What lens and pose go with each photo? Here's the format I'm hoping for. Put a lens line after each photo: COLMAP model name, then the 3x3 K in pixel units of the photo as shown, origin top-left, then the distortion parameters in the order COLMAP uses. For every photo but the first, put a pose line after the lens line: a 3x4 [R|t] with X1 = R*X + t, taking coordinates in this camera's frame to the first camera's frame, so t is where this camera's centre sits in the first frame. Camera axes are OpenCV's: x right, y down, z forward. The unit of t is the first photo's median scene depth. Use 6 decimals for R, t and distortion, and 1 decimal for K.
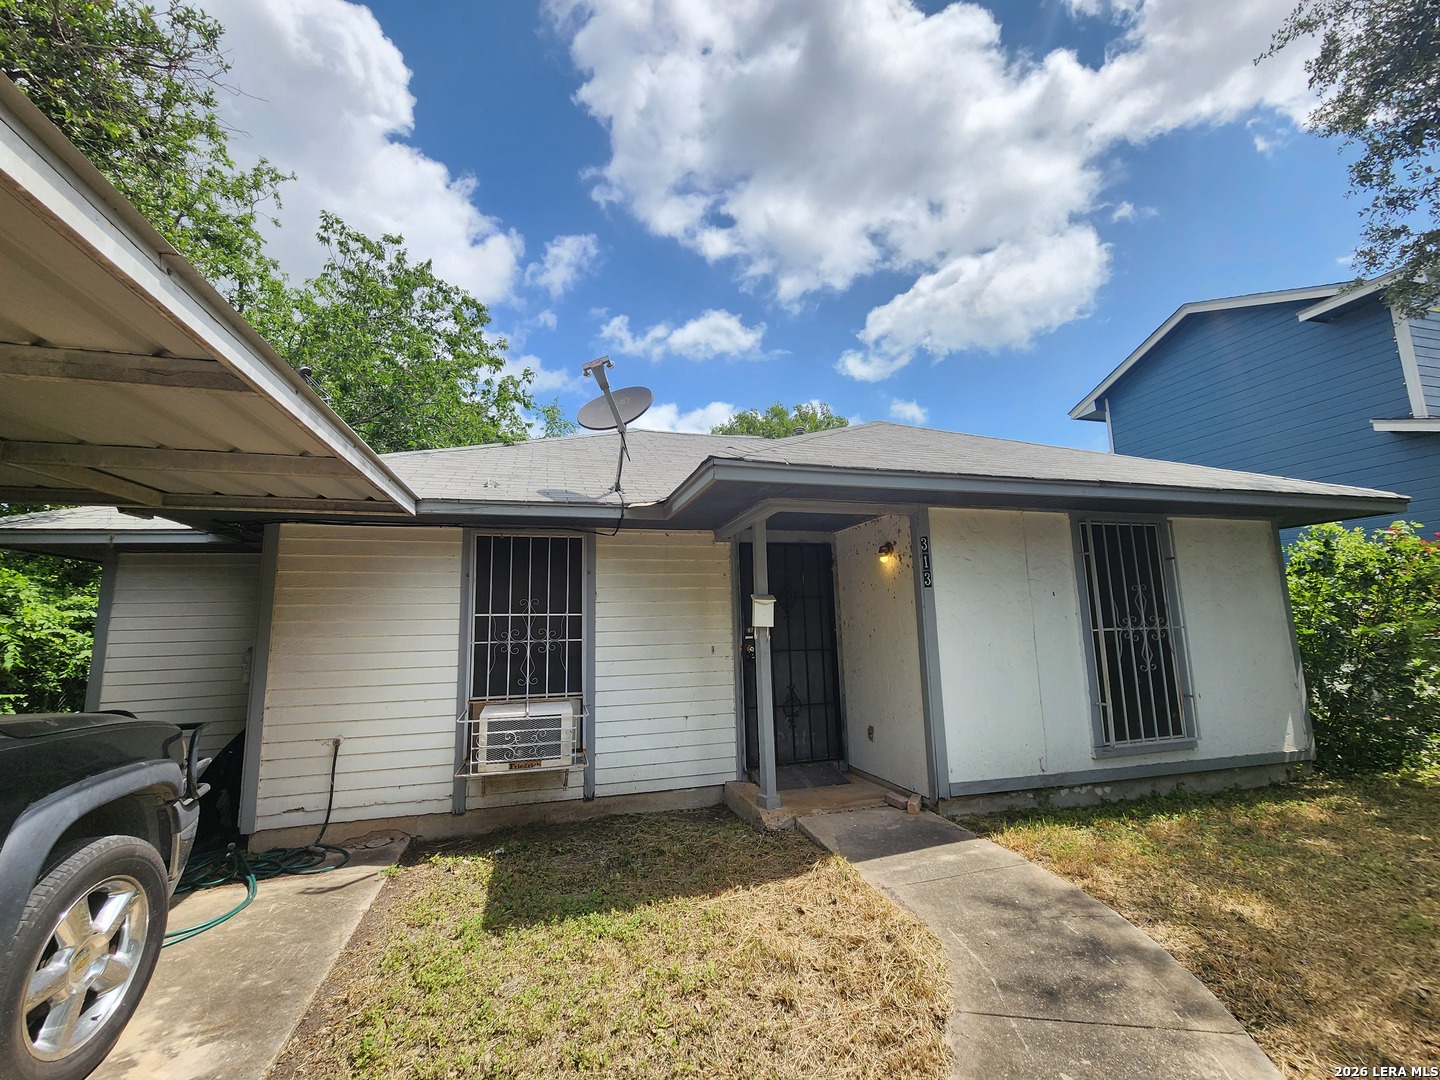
lens RADIAL K [[574.5, 0, 701.2], [0, 574.5, 546.3], [0, 0, 1]] dist [-0.009287, -0.000061]
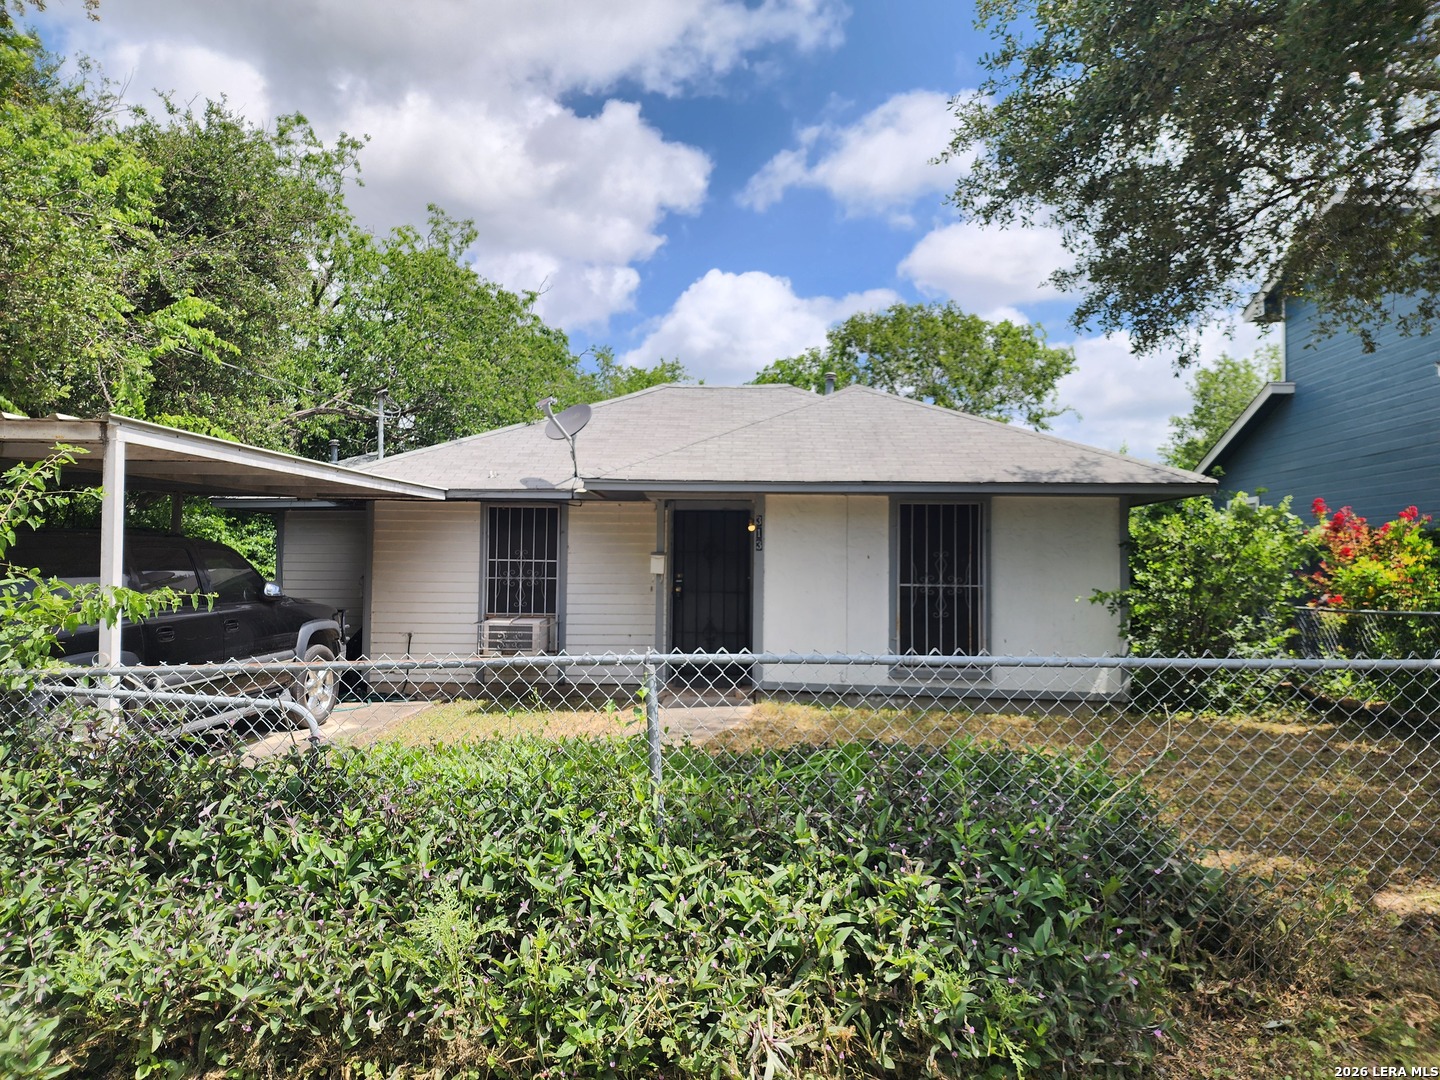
lens RADIAL K [[939.4, 0, 720.0], [0, 939.4, 540.0], [0, 0, 1]] dist [0.081073, -0.080748]
pose [[0.954630, 0.023418, -0.296872, 0.936944], [0.010593, 0.993602, 0.112440, -0.208108], [0.297606, -0.110484, 0.948274, -1.189289]]
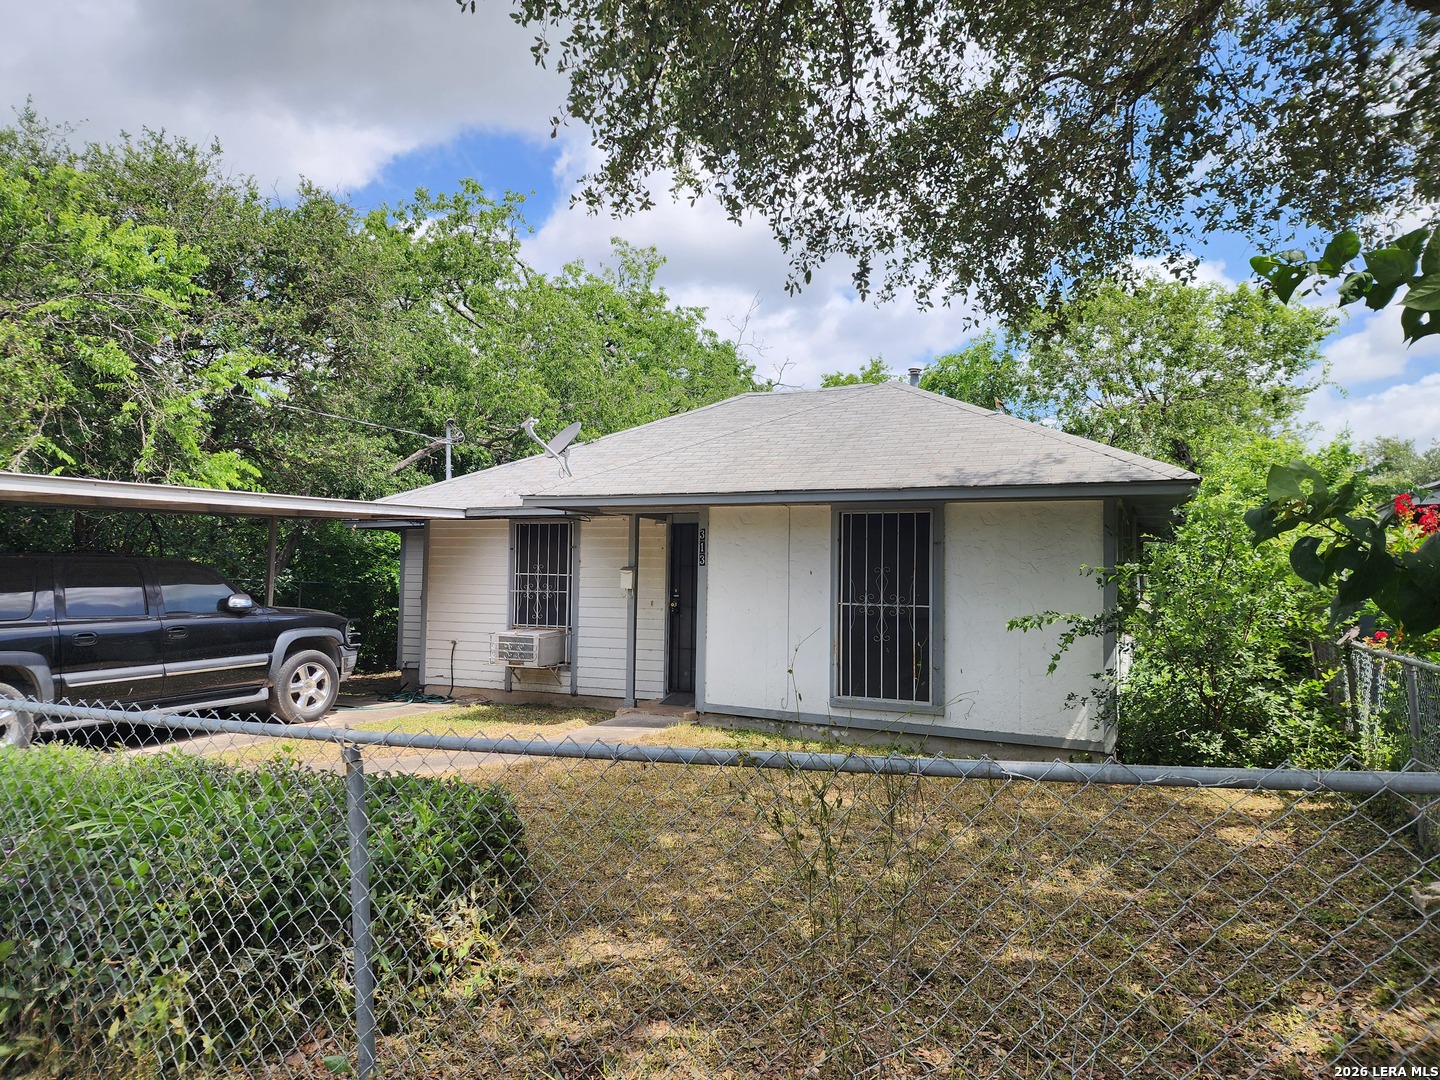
lens RADIAL K [[939.4, 0, 720.0], [0, 939.4, 540.0], [0, 0, 1]] dist [0.081073, -0.080748]
pose [[0.770652, 0.010902, -0.637163, 1.744749], [0.061034, 0.993994, 0.090829, -0.180698], [0.634327, -0.108886, 0.765358, -0.652674]]
